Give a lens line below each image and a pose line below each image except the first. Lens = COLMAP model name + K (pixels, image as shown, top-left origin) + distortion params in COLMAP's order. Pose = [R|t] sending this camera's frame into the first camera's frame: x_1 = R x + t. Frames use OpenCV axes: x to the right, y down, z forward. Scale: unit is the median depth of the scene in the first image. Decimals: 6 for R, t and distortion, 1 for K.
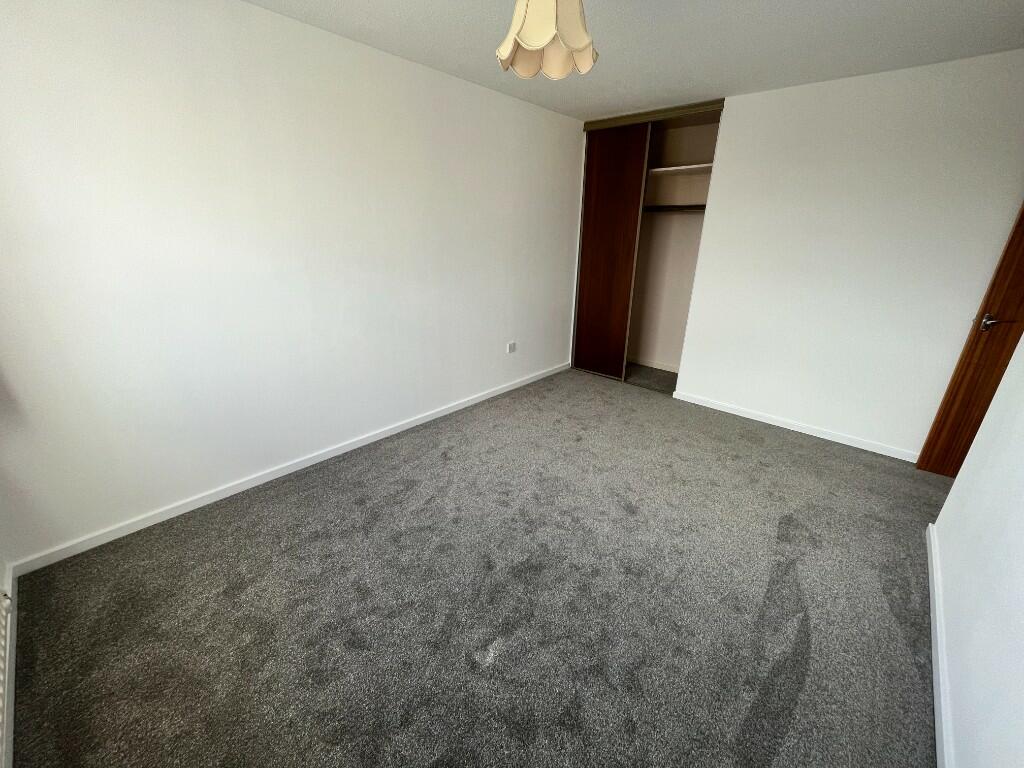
lens RADIAL K [[413.7, 0, 512.0], [0, 413.7, 384.0], [0, 0, 1]] dist [-0.000600, -0.002106]
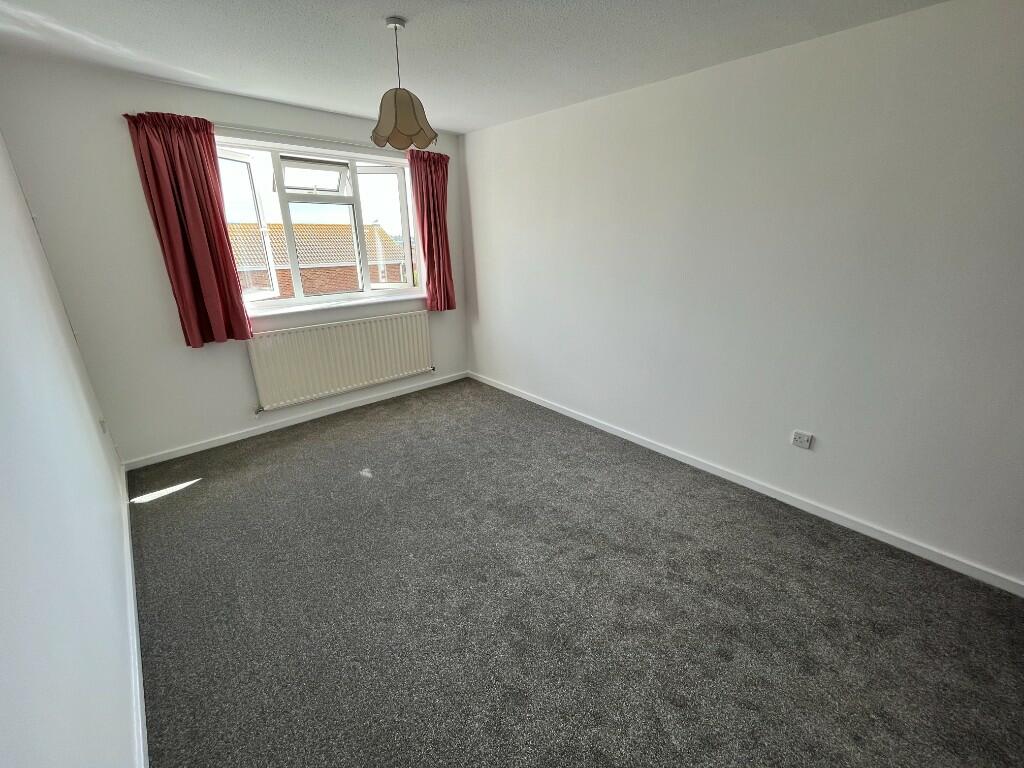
lens RADIAL K [[413.7, 0, 512.0], [0, 413.7, 384.0], [0, 0, 1]] dist [-0.000600, -0.002106]
pose [[-0.079260, 0.322722, -0.943169, 0.651342], [-0.357909, 0.873847, 0.329079, -0.232846], [0.930386, 0.363652, 0.046244, 0.603221]]
